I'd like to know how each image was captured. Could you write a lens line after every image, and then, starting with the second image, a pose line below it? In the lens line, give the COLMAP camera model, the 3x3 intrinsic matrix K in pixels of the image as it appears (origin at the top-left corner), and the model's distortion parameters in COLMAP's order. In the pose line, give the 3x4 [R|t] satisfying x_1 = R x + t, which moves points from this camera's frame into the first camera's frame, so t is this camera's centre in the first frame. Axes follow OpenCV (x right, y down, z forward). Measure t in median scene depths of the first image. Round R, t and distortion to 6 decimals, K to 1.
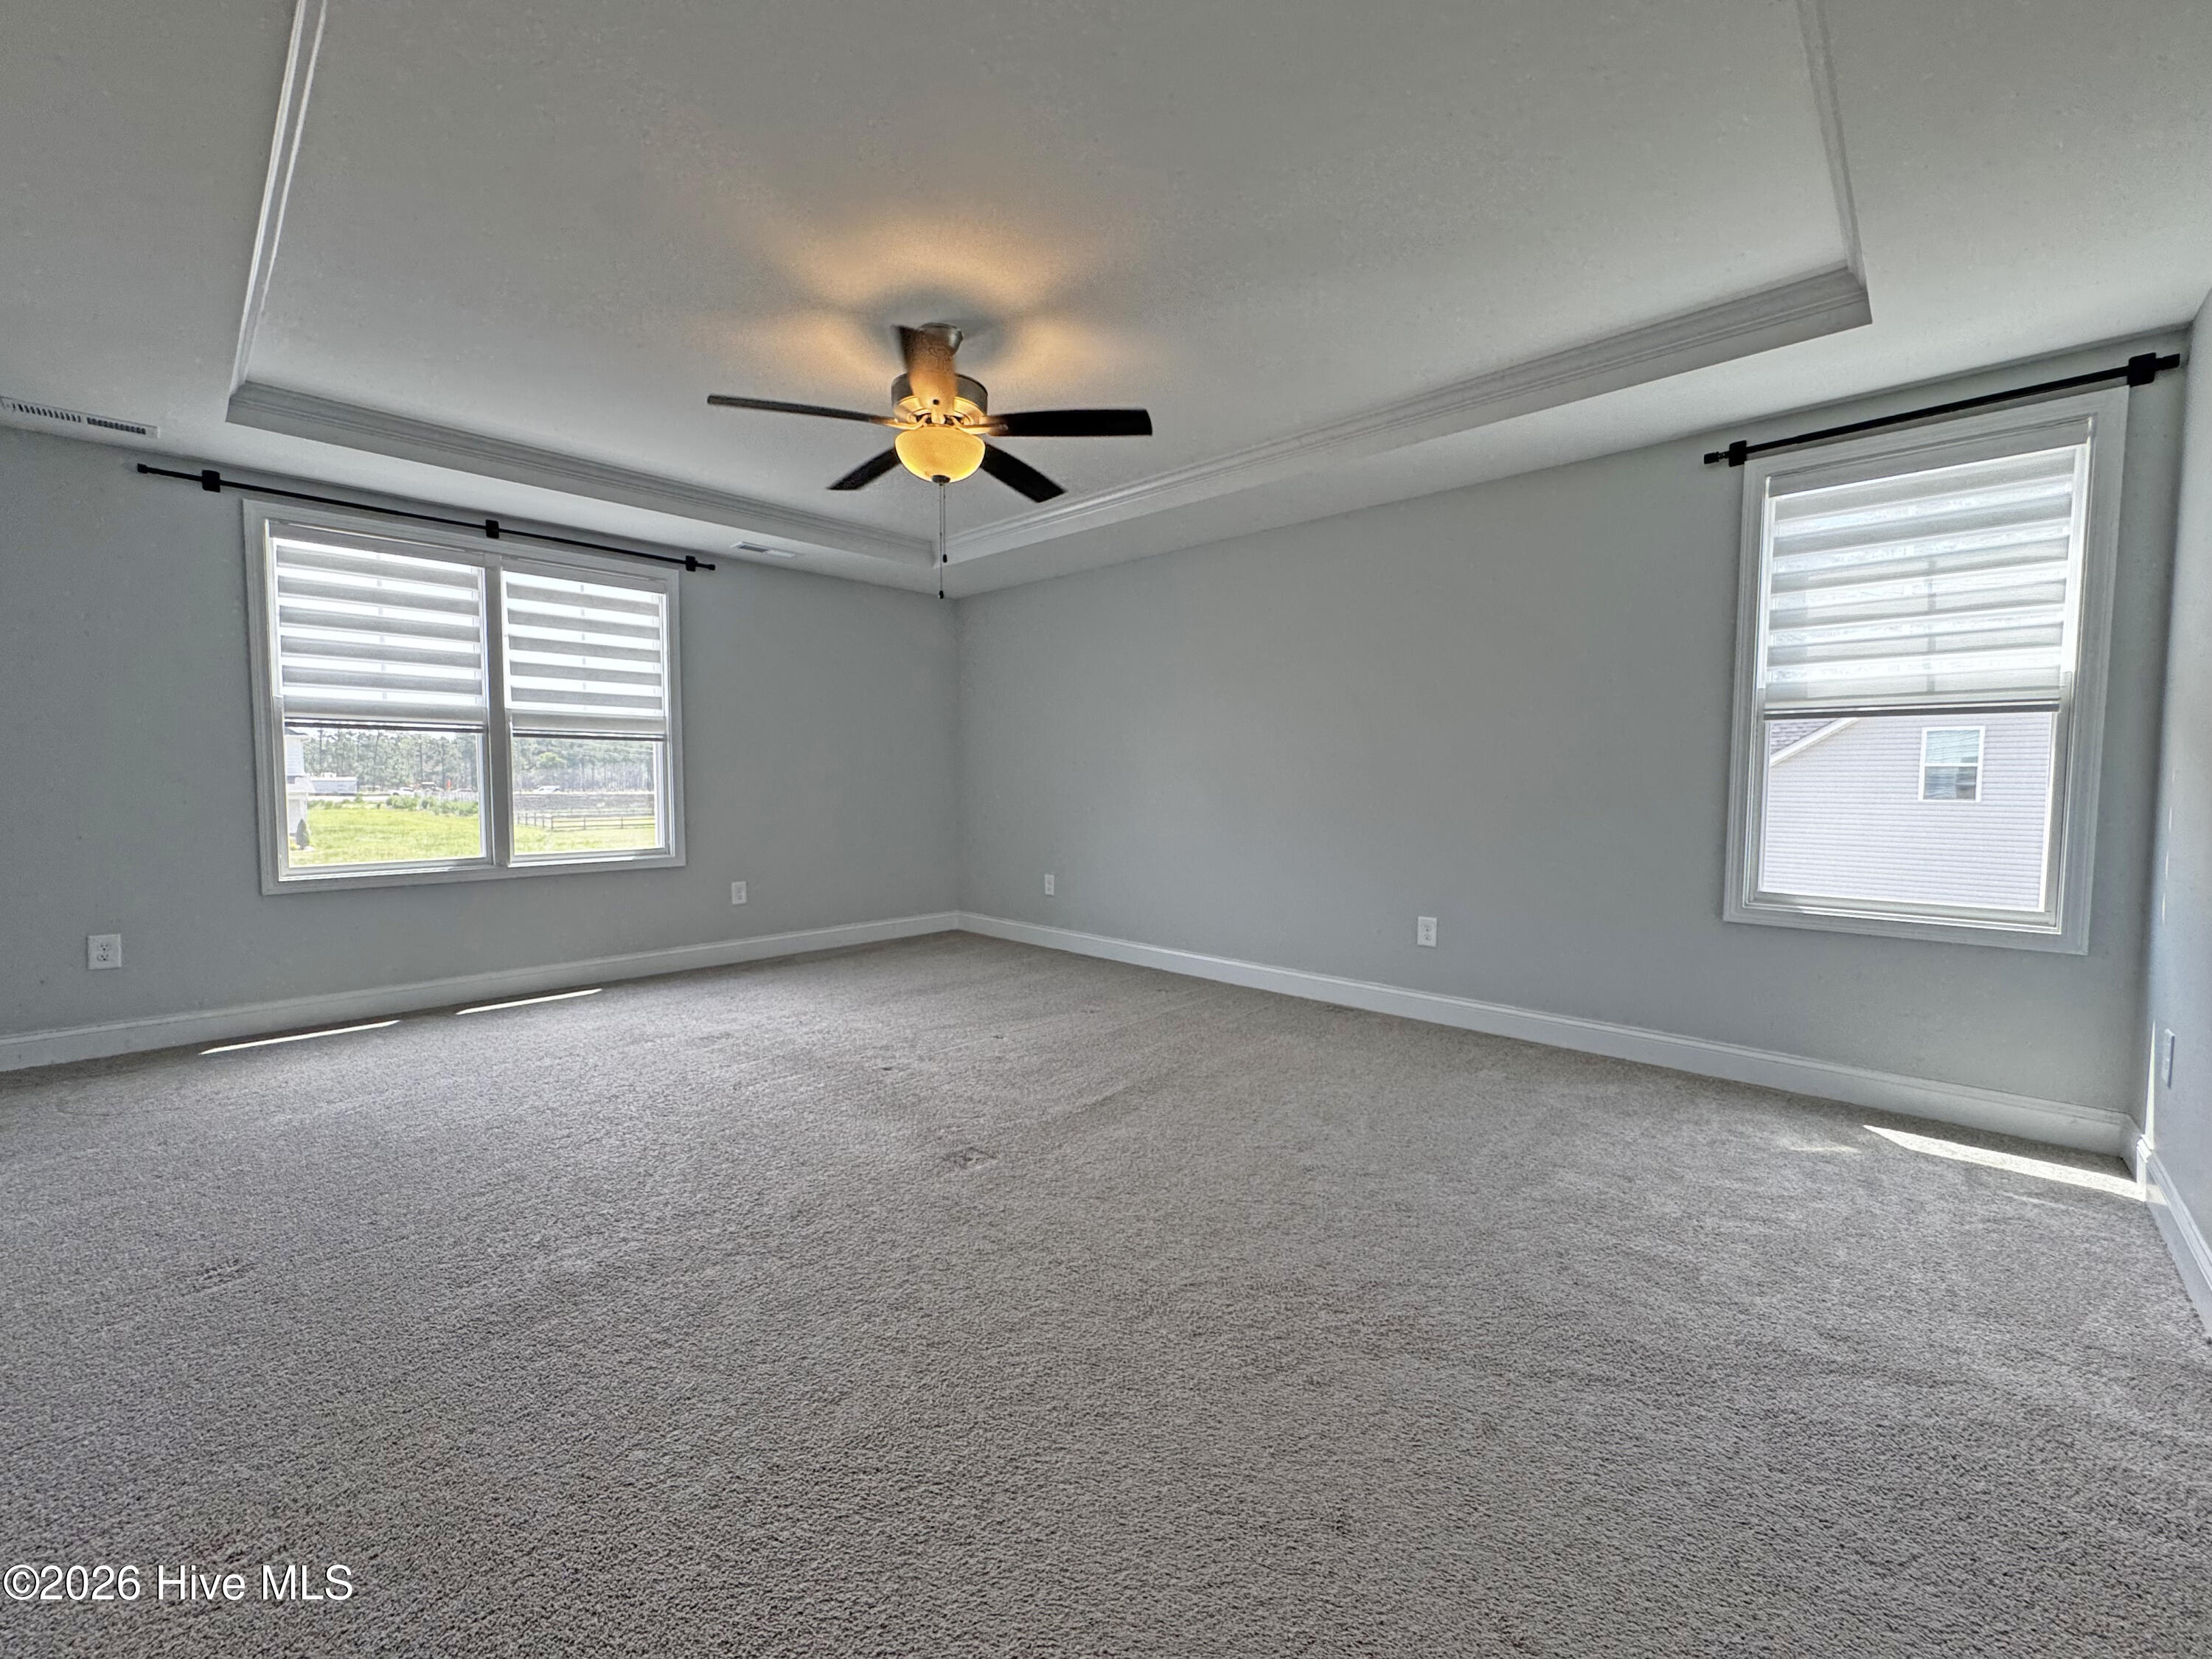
lens RADIAL K [[889.7, 0, 1109.5], [0, 889.7, 829.6], [0, 0, 1]] dist [-0.002249, 0.000384]
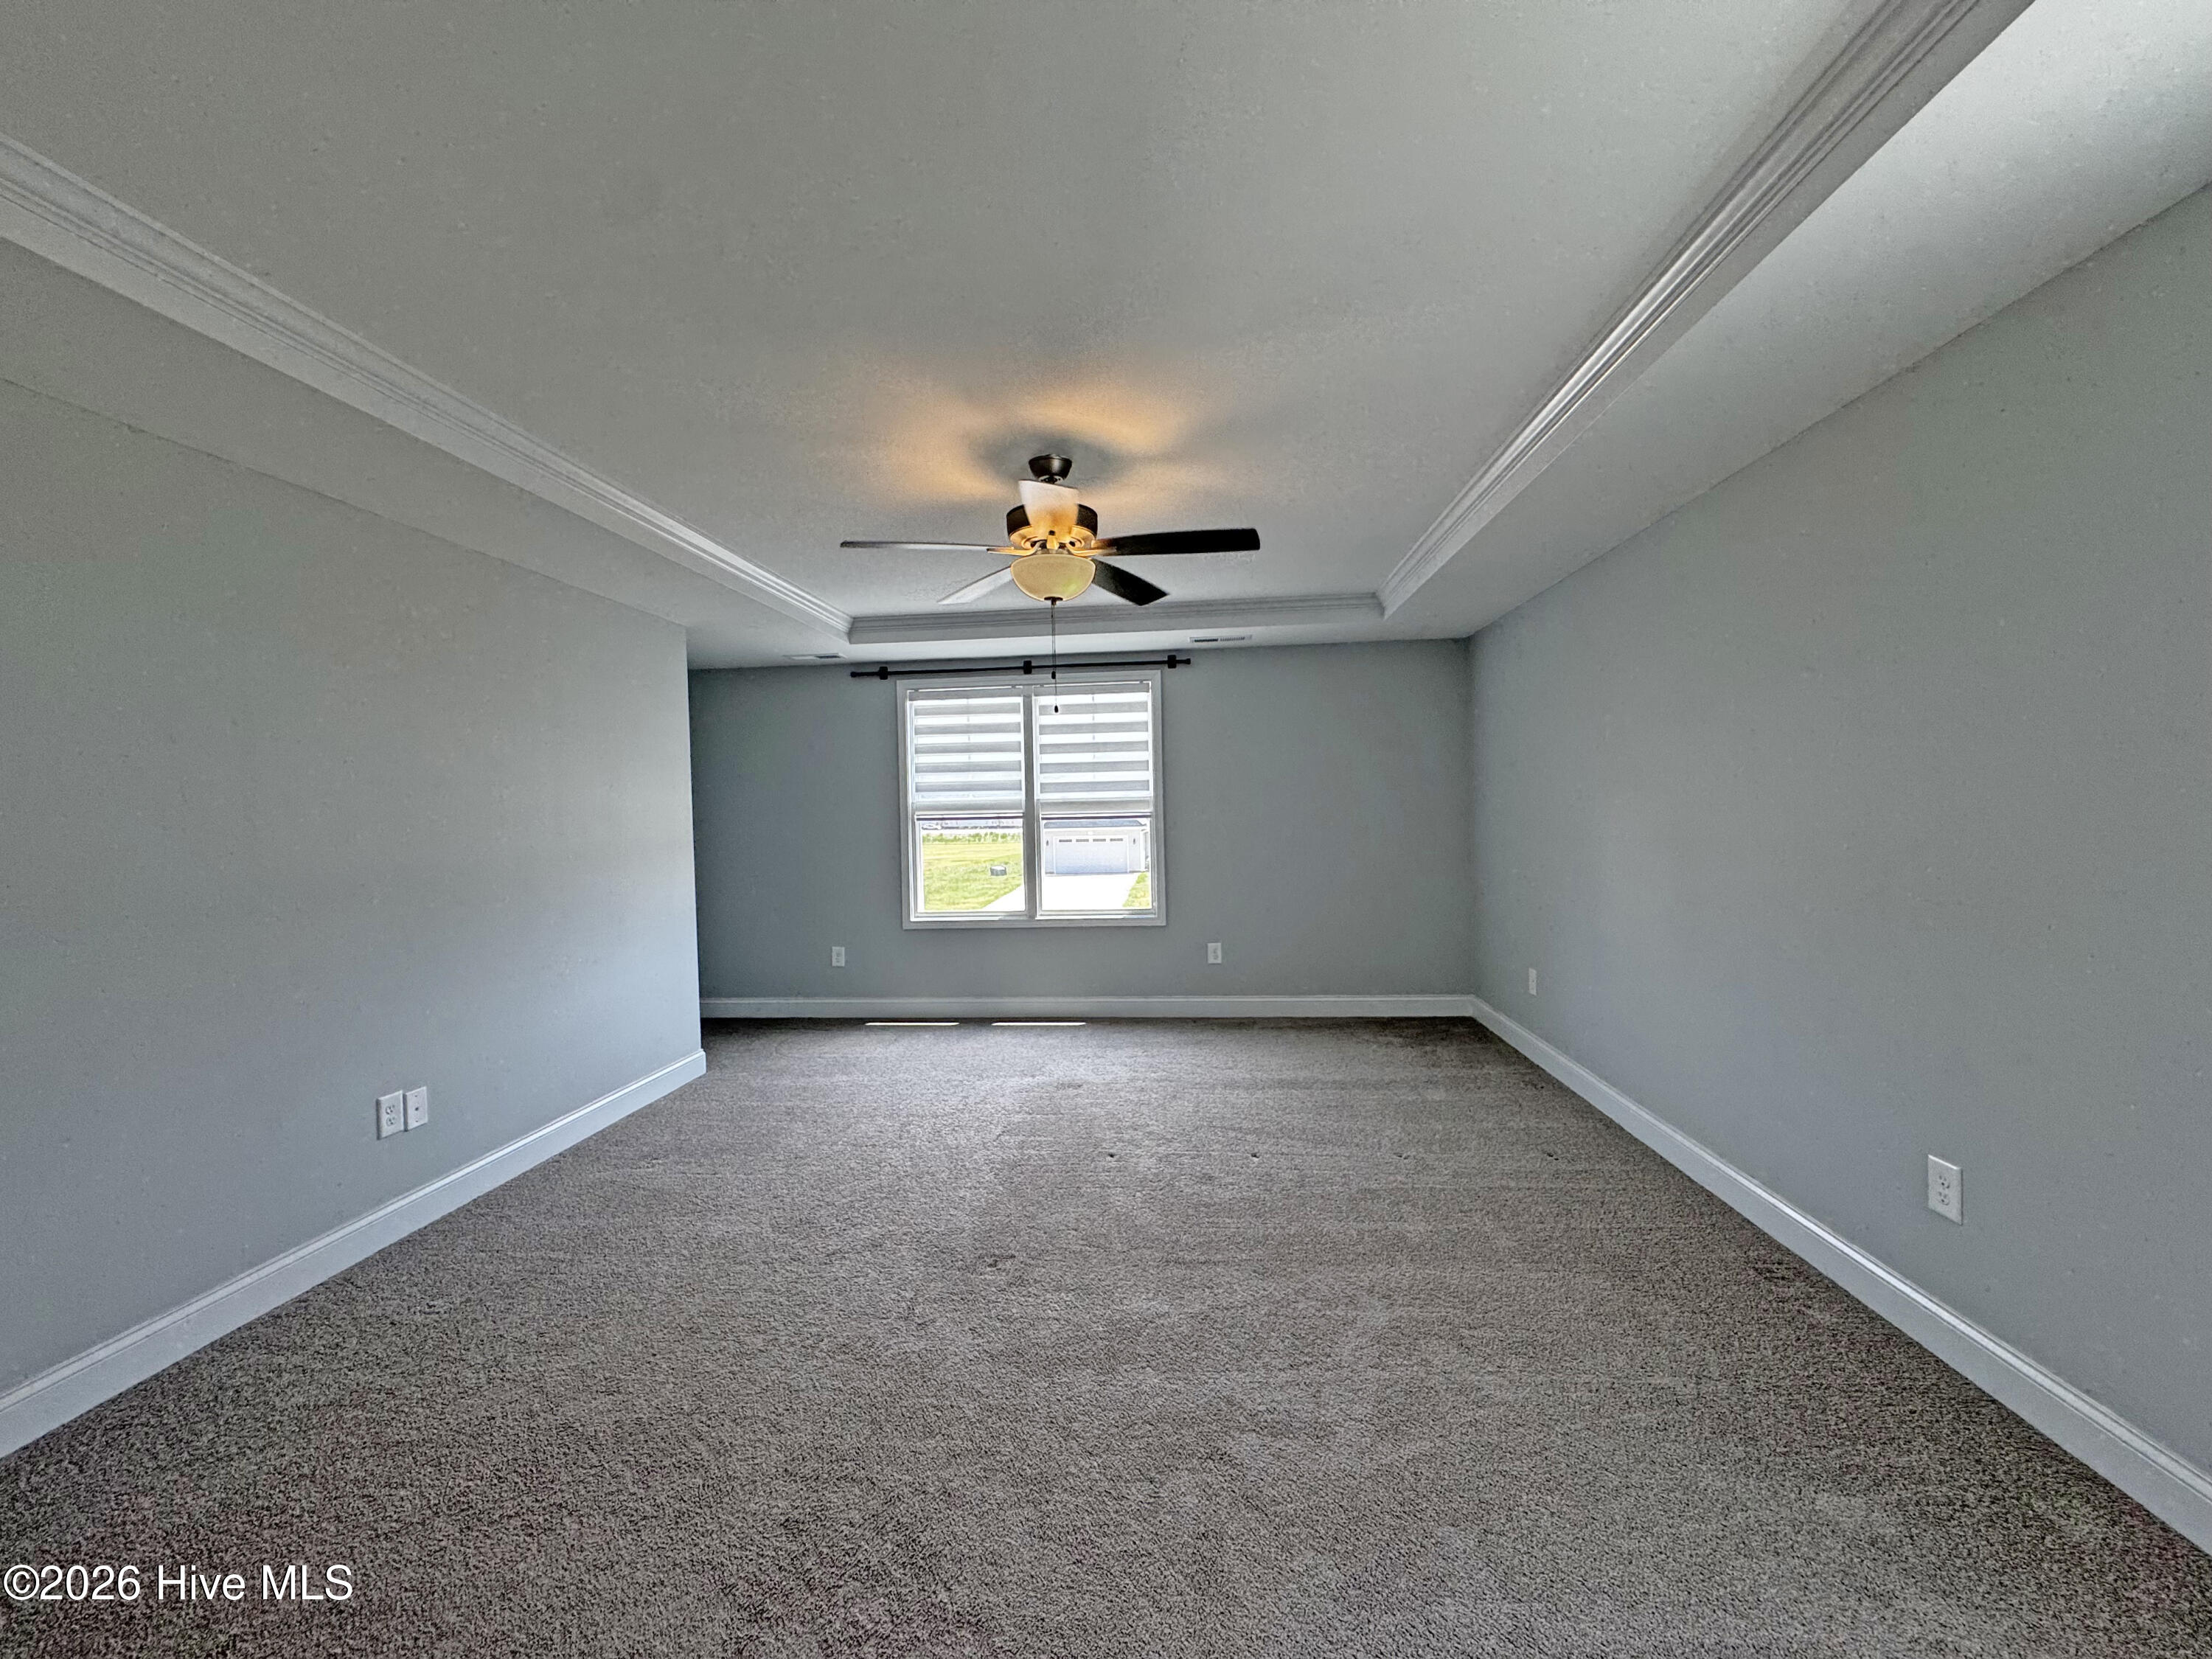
lens RADIAL K [[889.7, 0, 1098.6], [0, 889.7, 831.7], [0, 0, 1]] dist [-0.002249, 0.000384]
pose [[0.615225, 0.003189, -0.788345, 0.447738], [-0.019060, 0.999760, -0.010831, -0.078995], [0.788121, 0.021689, 0.615138, 0.268578]]
